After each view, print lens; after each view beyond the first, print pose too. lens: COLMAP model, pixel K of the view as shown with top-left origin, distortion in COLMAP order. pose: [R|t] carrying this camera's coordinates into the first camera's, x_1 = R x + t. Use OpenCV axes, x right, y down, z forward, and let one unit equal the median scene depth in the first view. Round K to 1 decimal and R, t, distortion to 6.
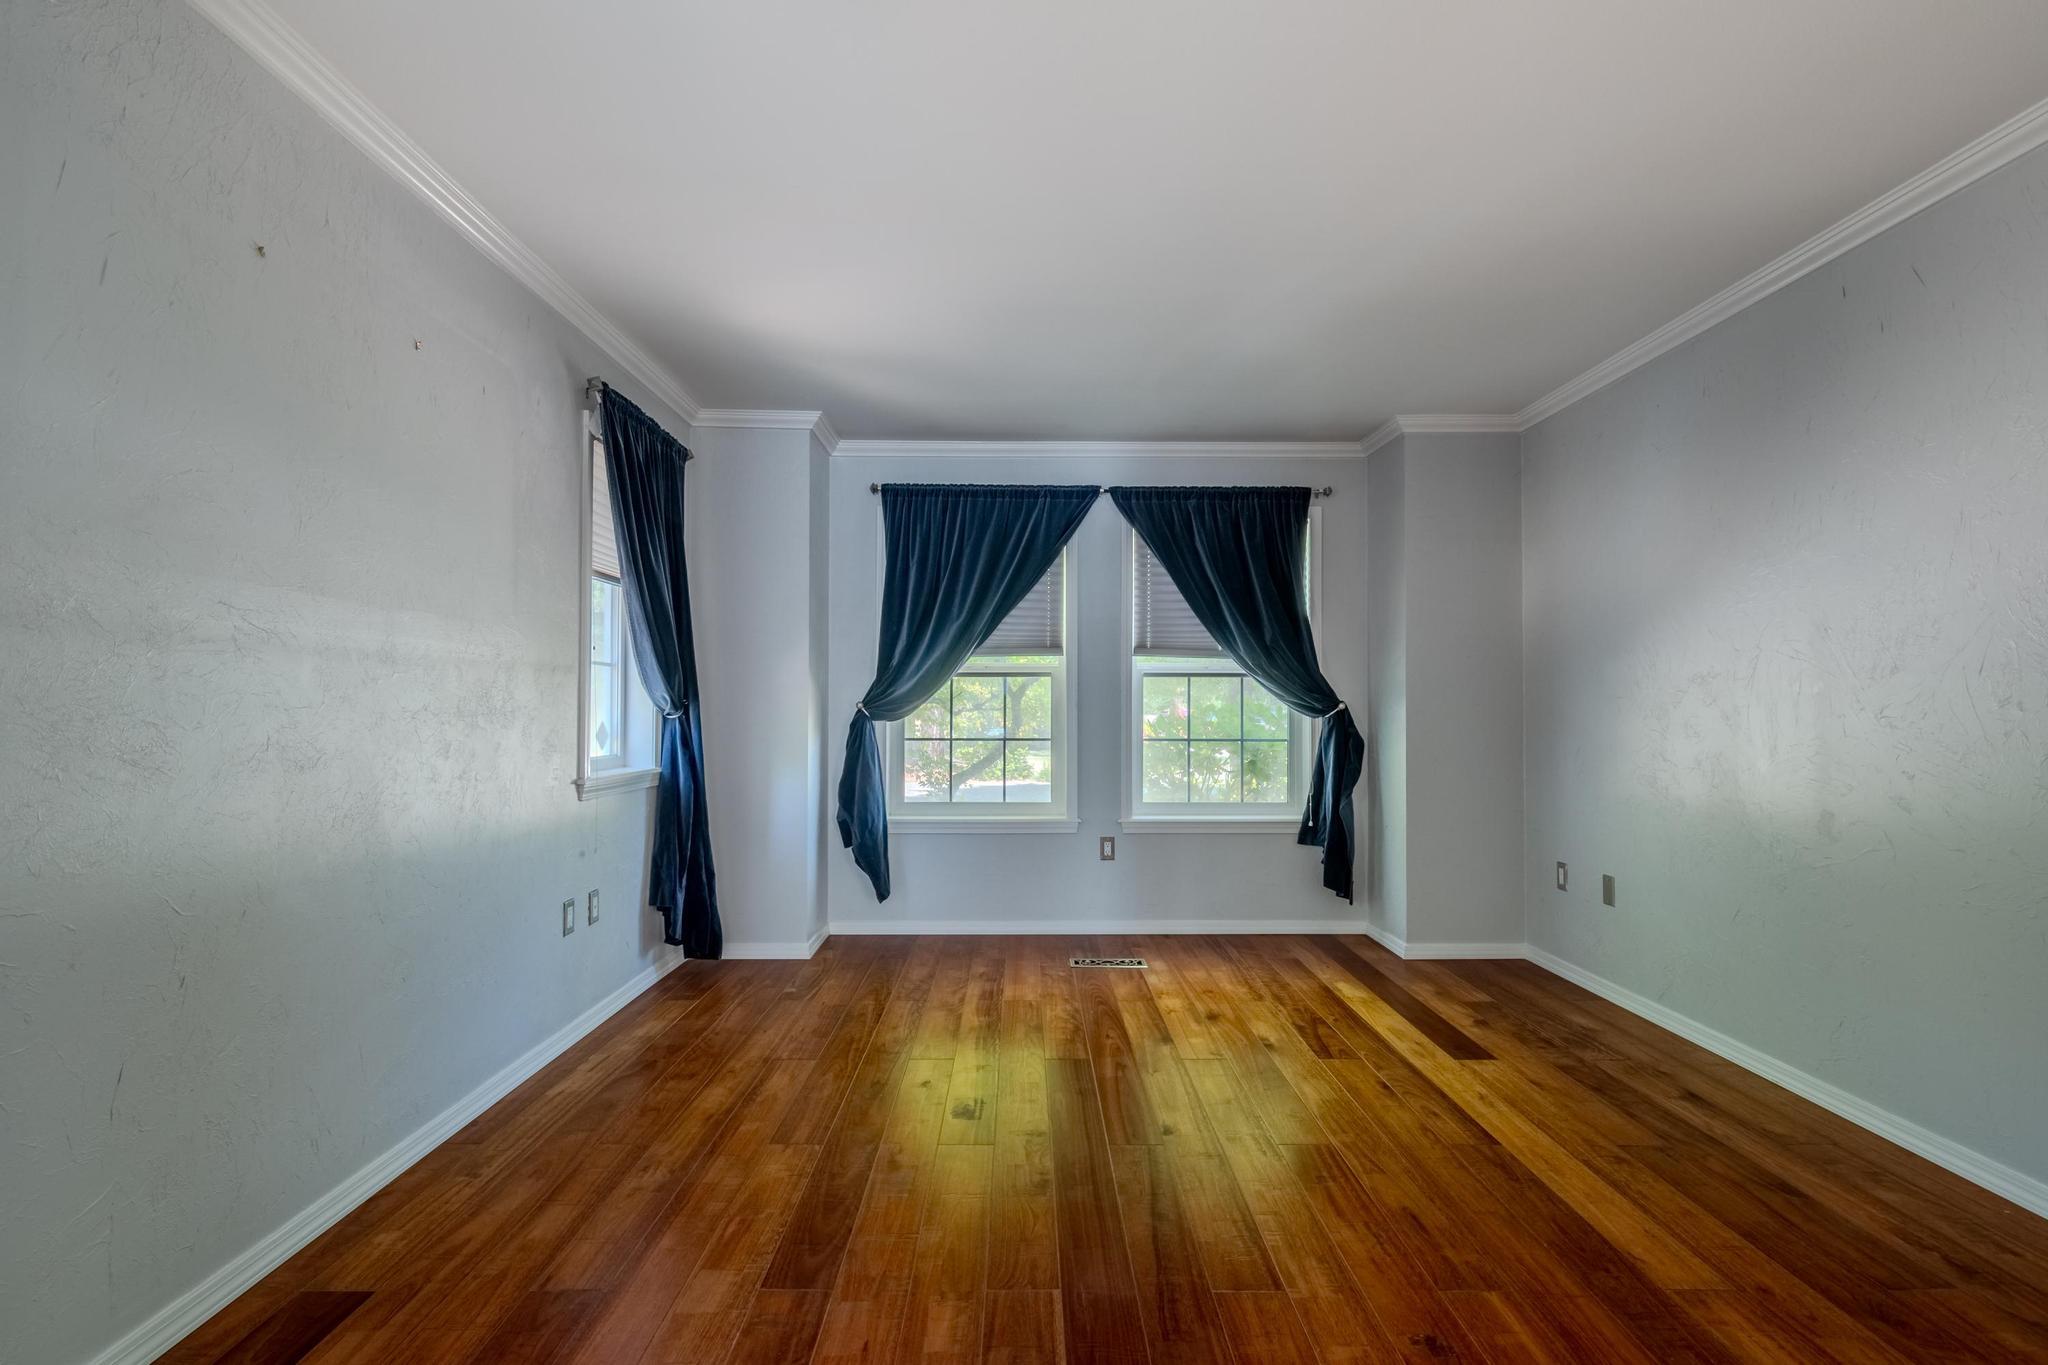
lens RADIAL K [[935.4, 0, 1018.3], [0, 935.4, 690.4], [0, 0, 1]] dist [-0.000754, -0.000674]
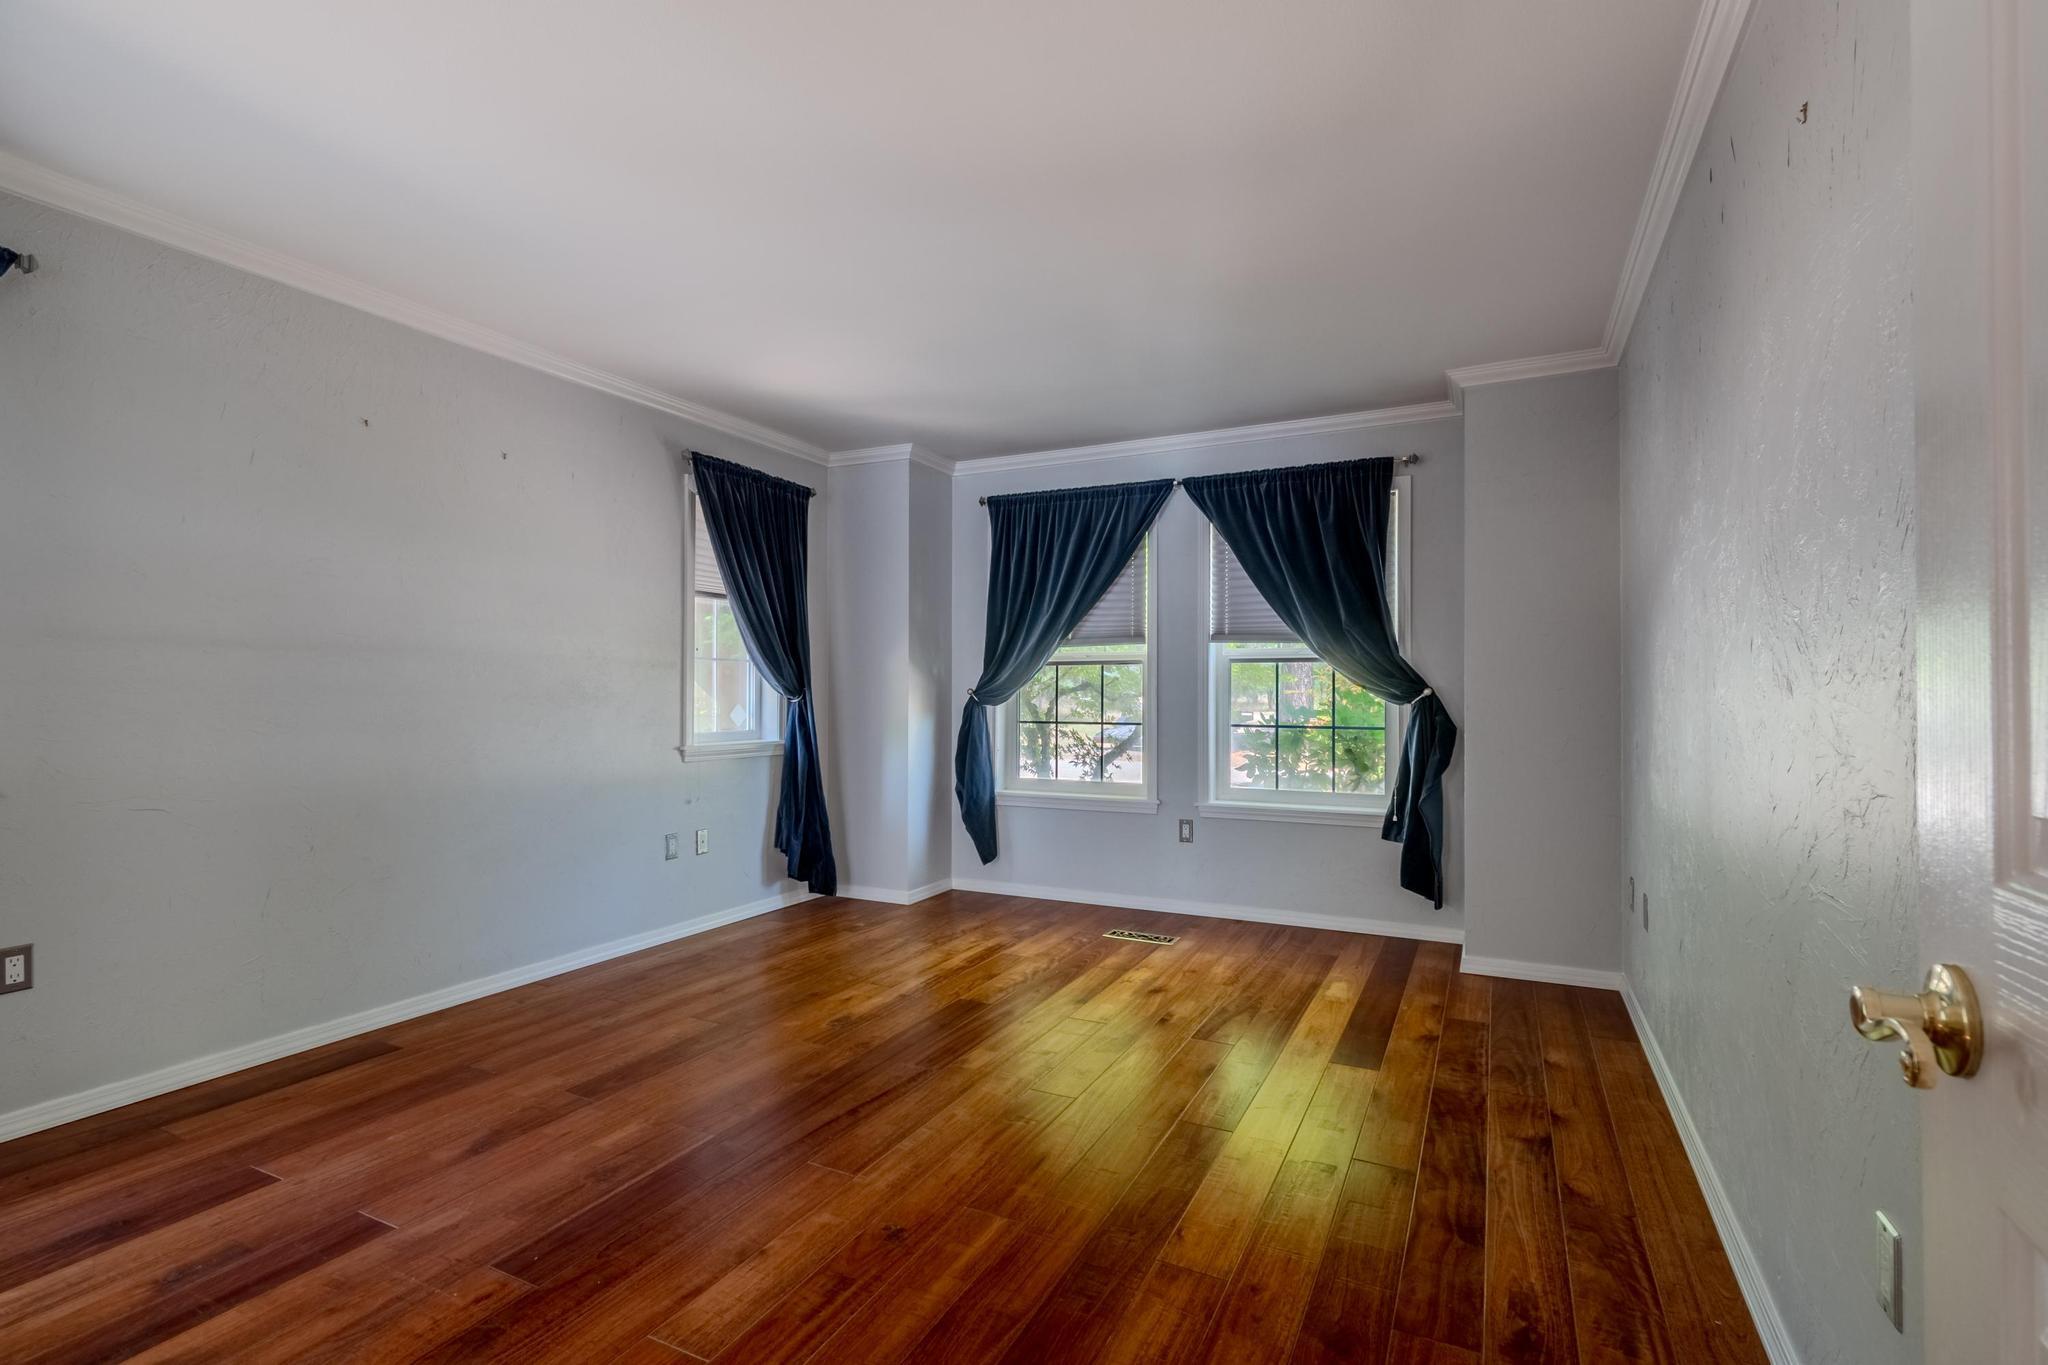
lens RADIAL K [[926.1, 0, 1024.0], [0, 926.1, 682.5], [0, 0, 1]] dist [0.000824, 0.000187]
pose [[0.894969, -0.005602, -0.446093, 0.433715], [0.007969, 0.999962, 0.003430, 0.001376], [0.446057, -0.006625, 0.894980, 0.013031]]
